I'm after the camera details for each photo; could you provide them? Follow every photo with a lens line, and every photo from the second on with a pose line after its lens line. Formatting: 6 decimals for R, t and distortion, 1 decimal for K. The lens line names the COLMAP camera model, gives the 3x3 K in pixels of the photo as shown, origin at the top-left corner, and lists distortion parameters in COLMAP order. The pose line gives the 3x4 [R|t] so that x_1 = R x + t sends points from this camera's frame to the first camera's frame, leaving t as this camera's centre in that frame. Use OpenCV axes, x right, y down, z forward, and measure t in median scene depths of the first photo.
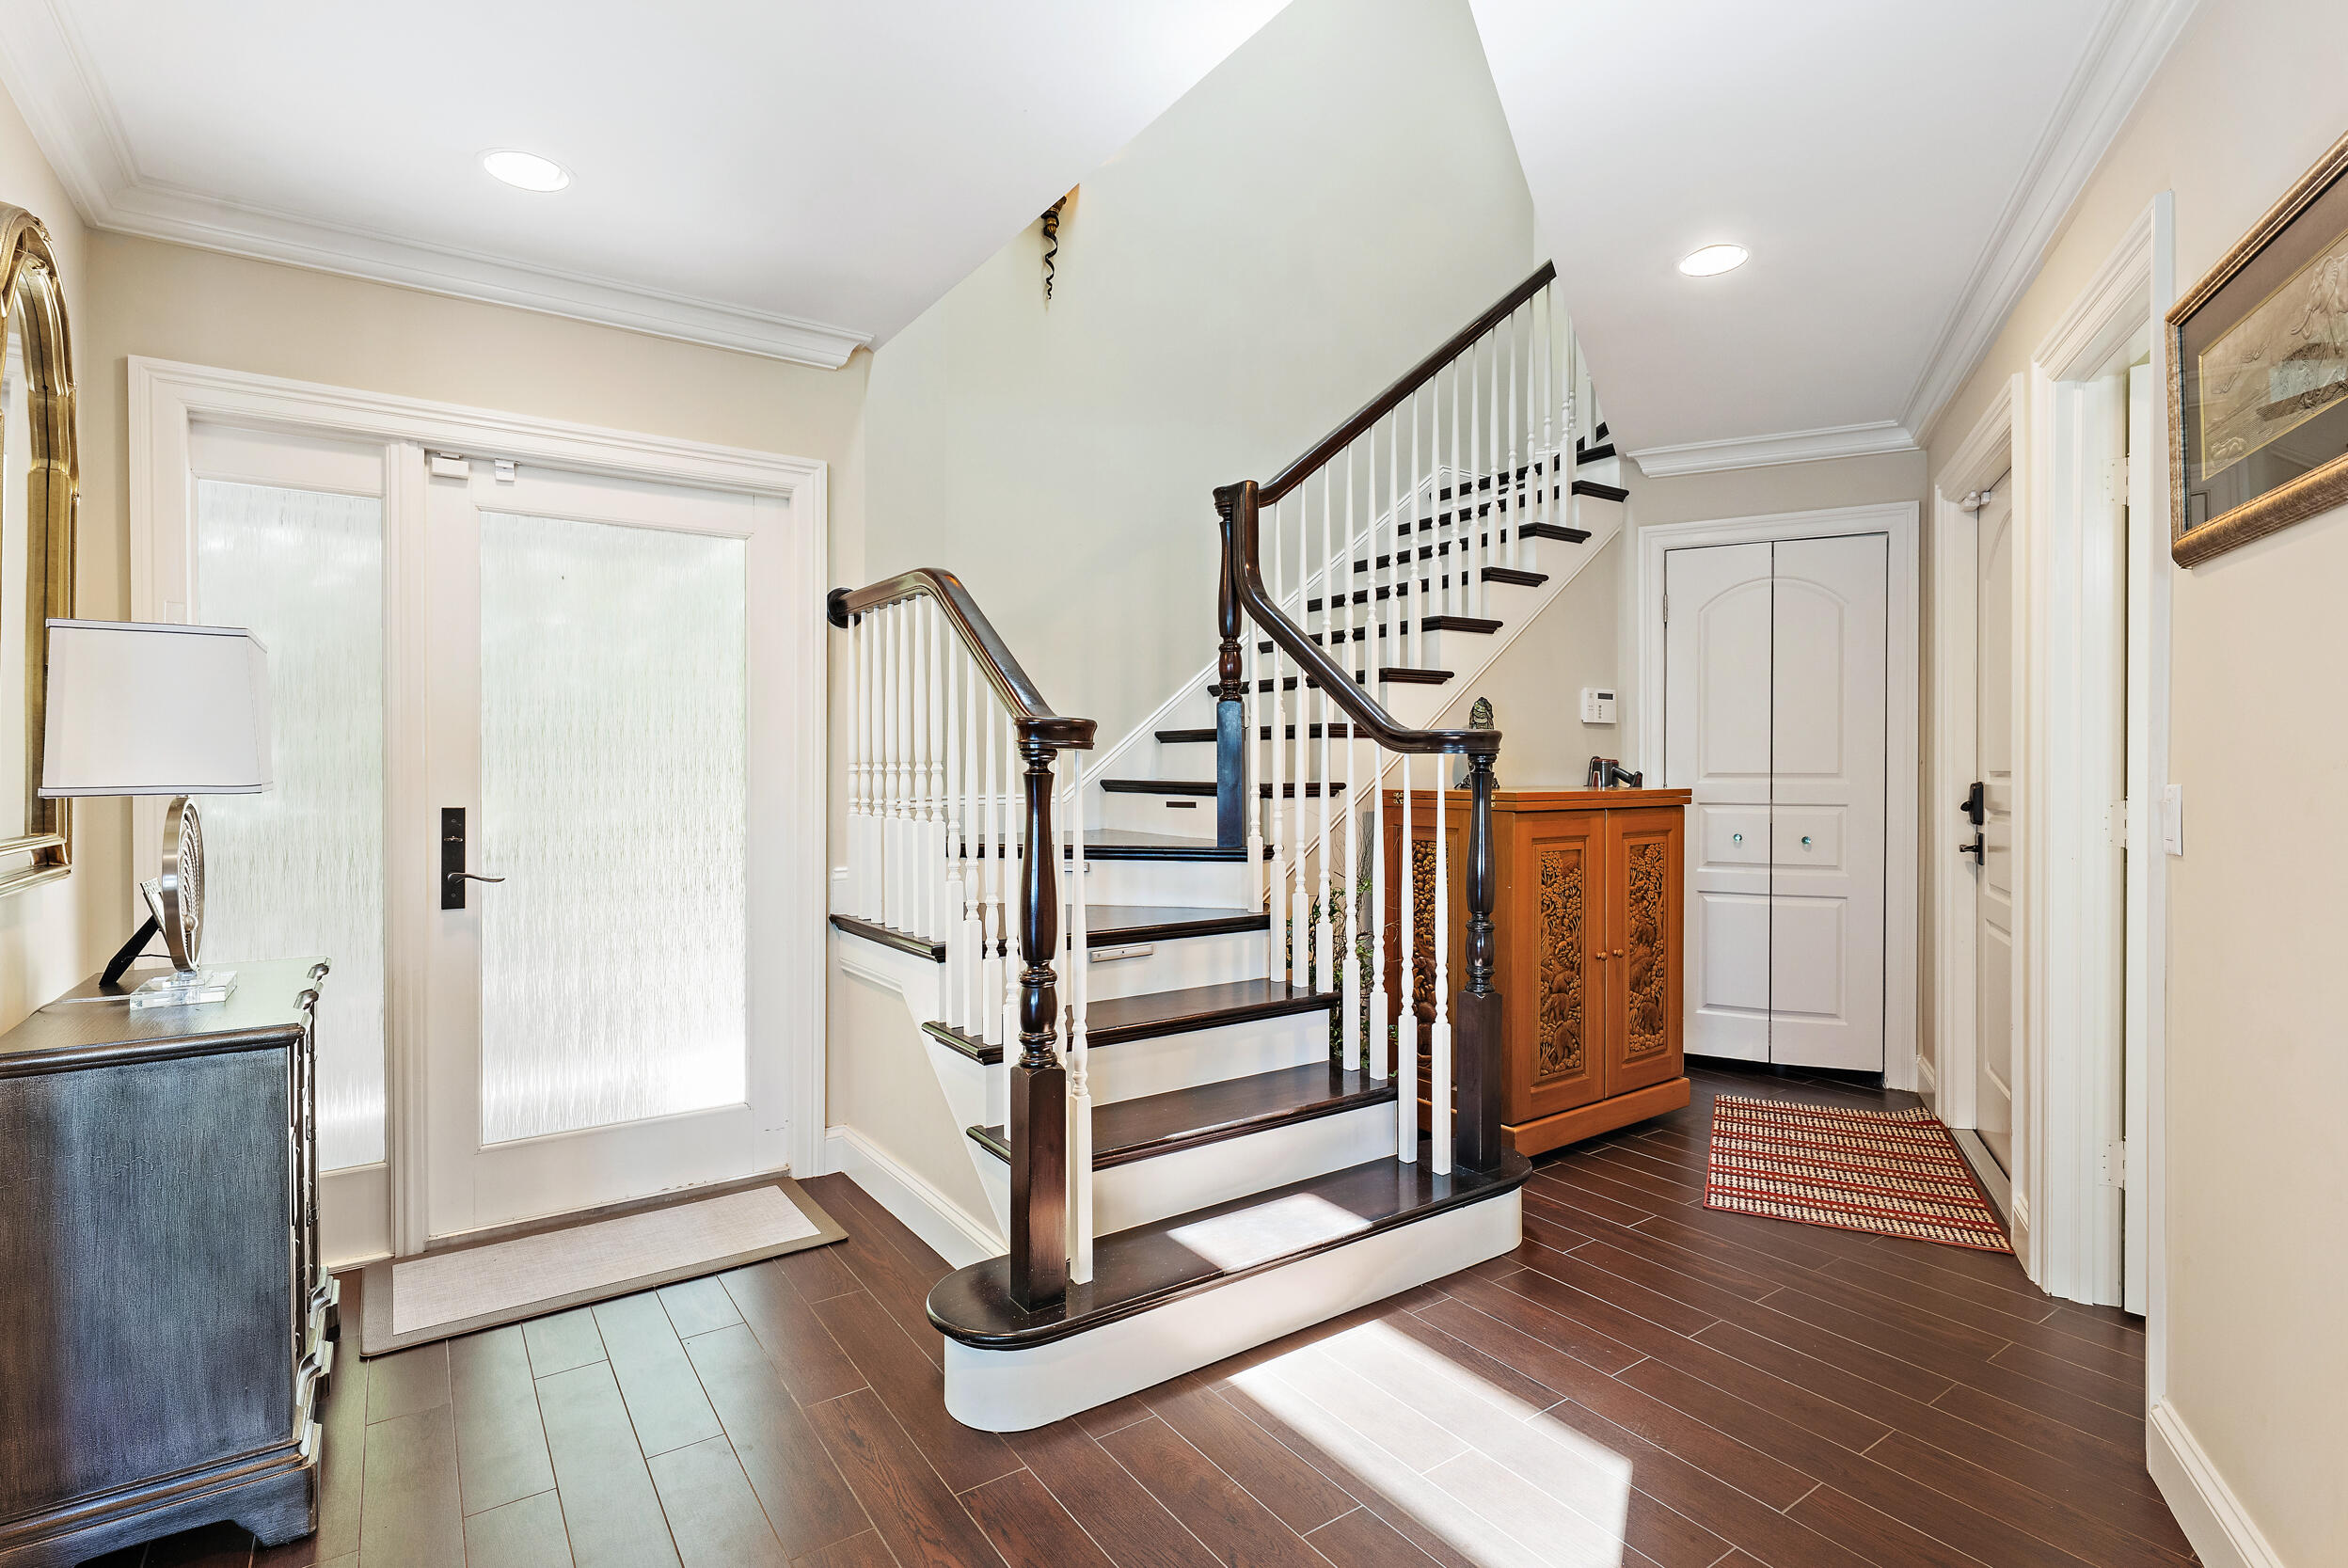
lens RADIAL K [[1139.1, 0, 1174.0], [0, 1139.1, 784.0], [0, 0, 1]] dist [-0.004607, -0.000617]
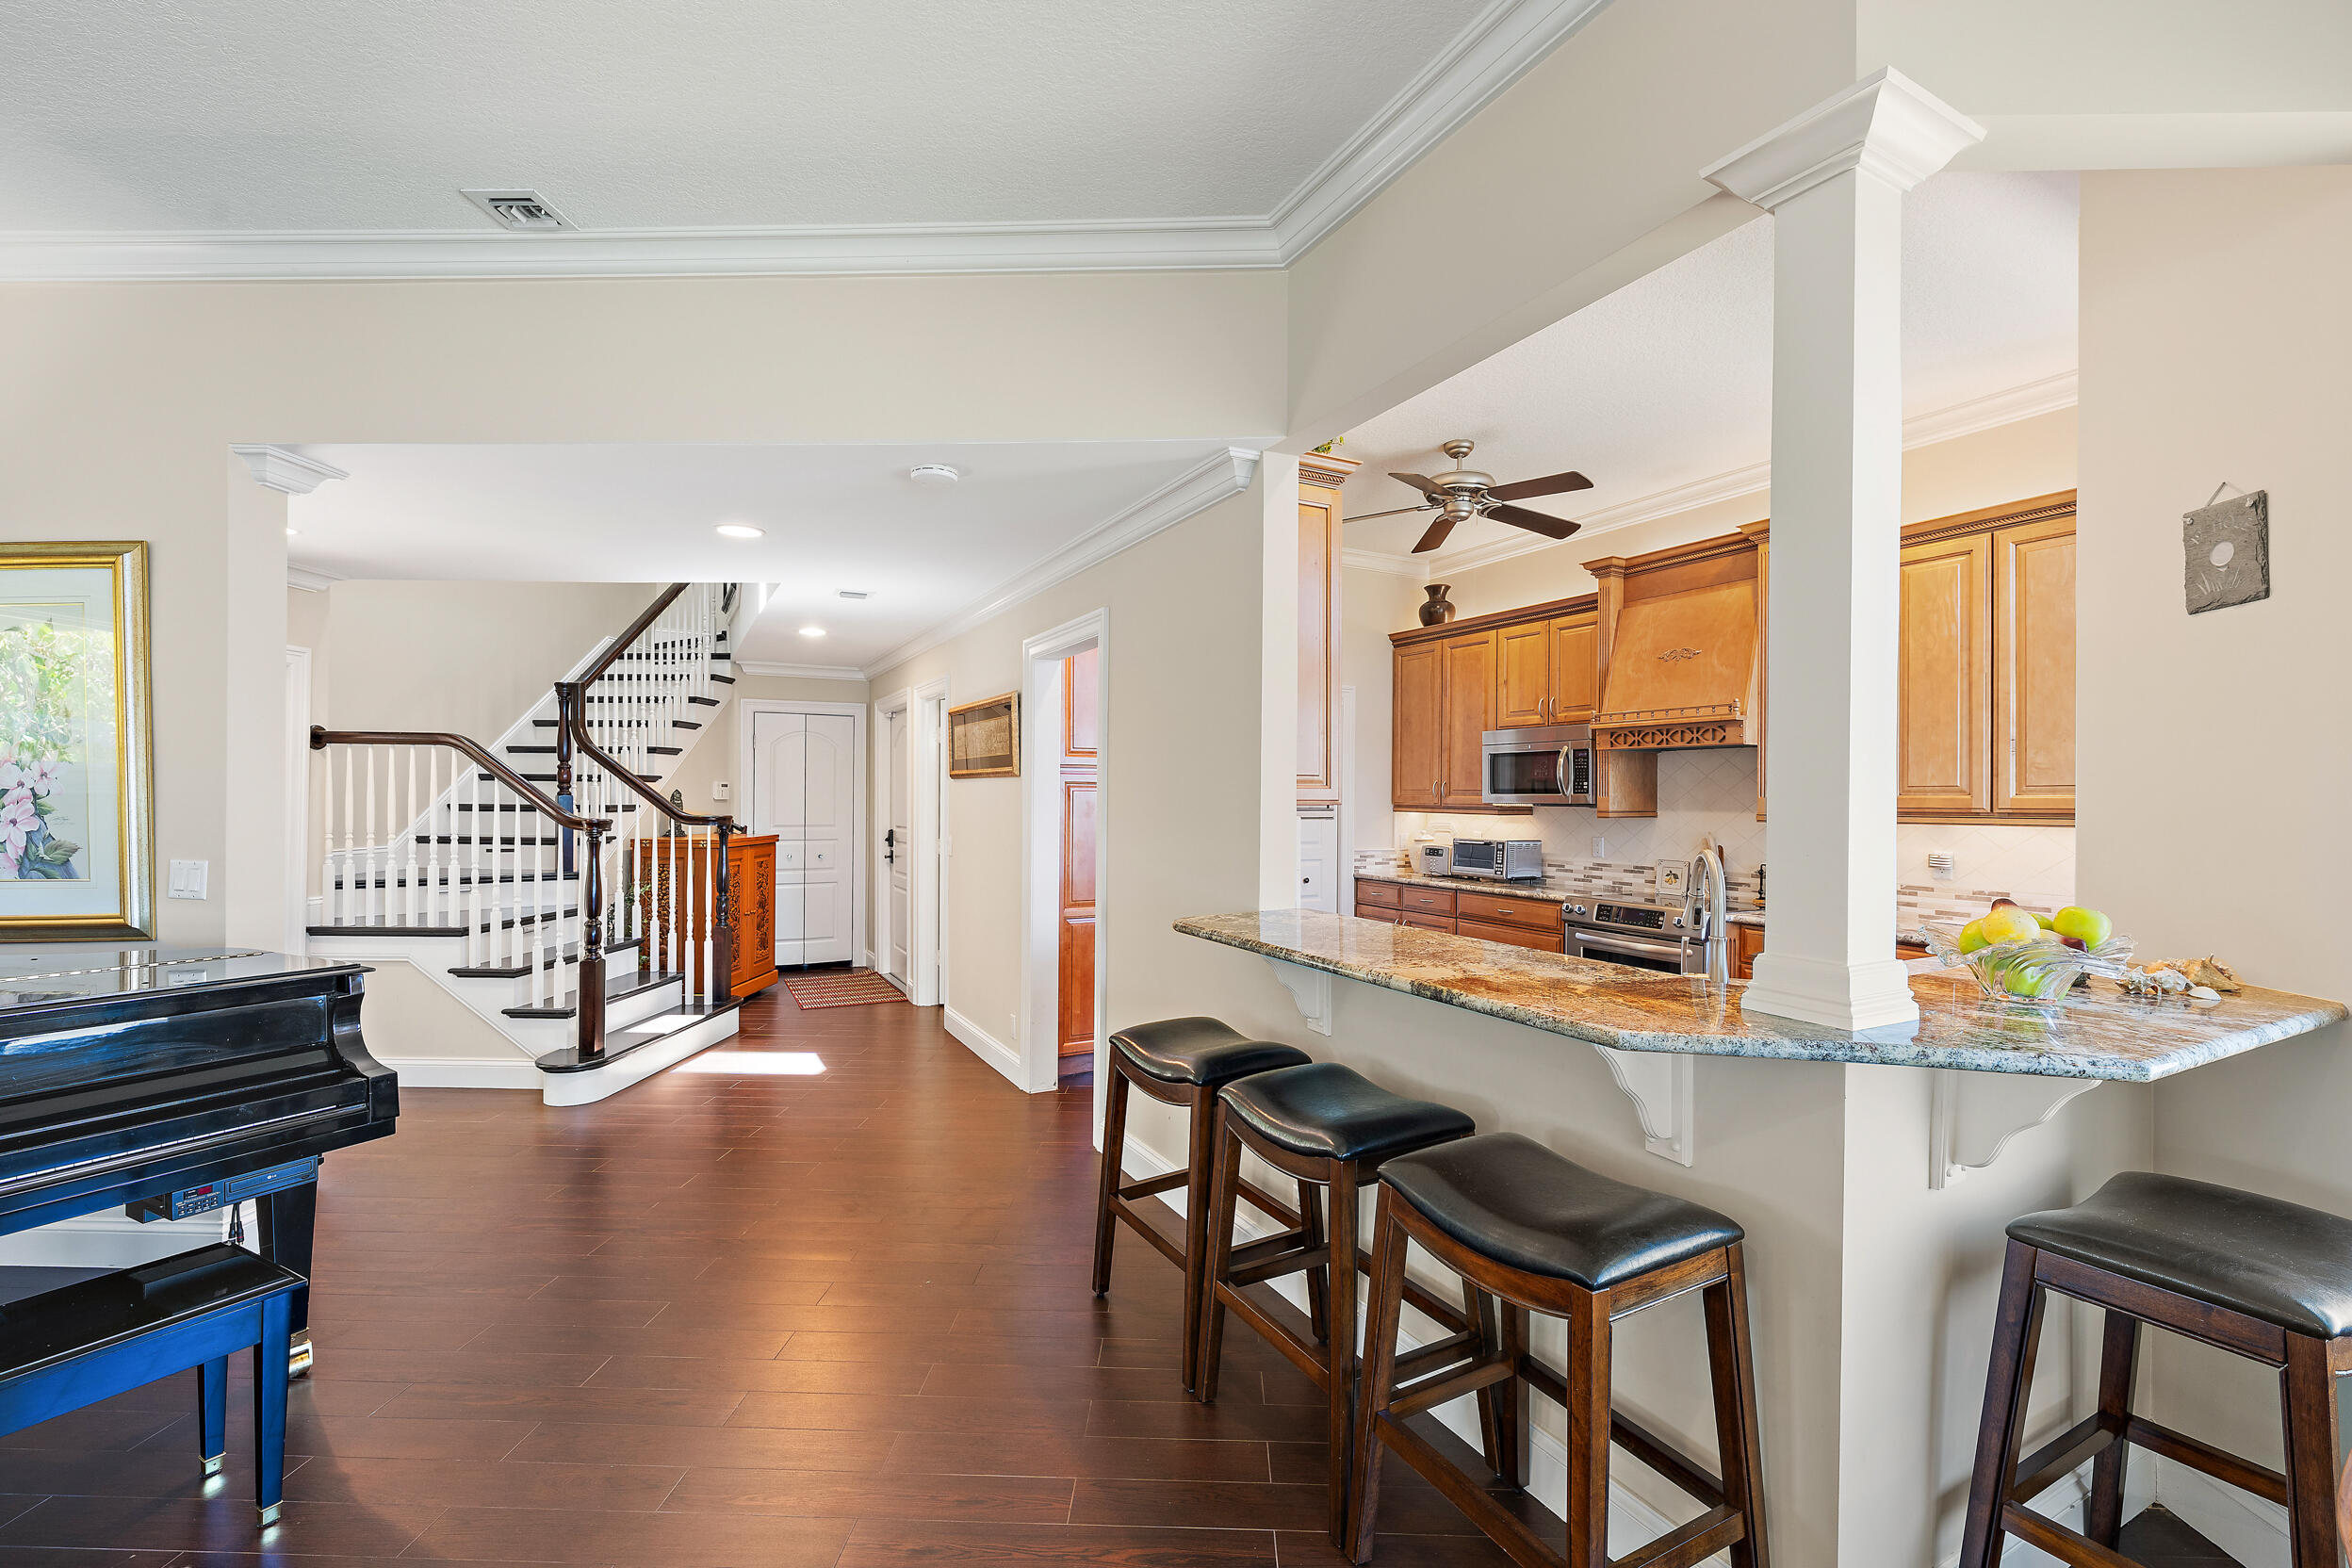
lens RADIAL K [[1015.7, 0, 1176.0], [0, 1015.7, 784.0], [0, 0, 1]] dist [-0.000295, -0.000066]
pose [[0.600932, 0.014975, 0.799160, -0.785888], [0.005698, 0.999719, -0.023018, -0.053245], [-0.799280, 0.018386, 0.600678, -0.940881]]
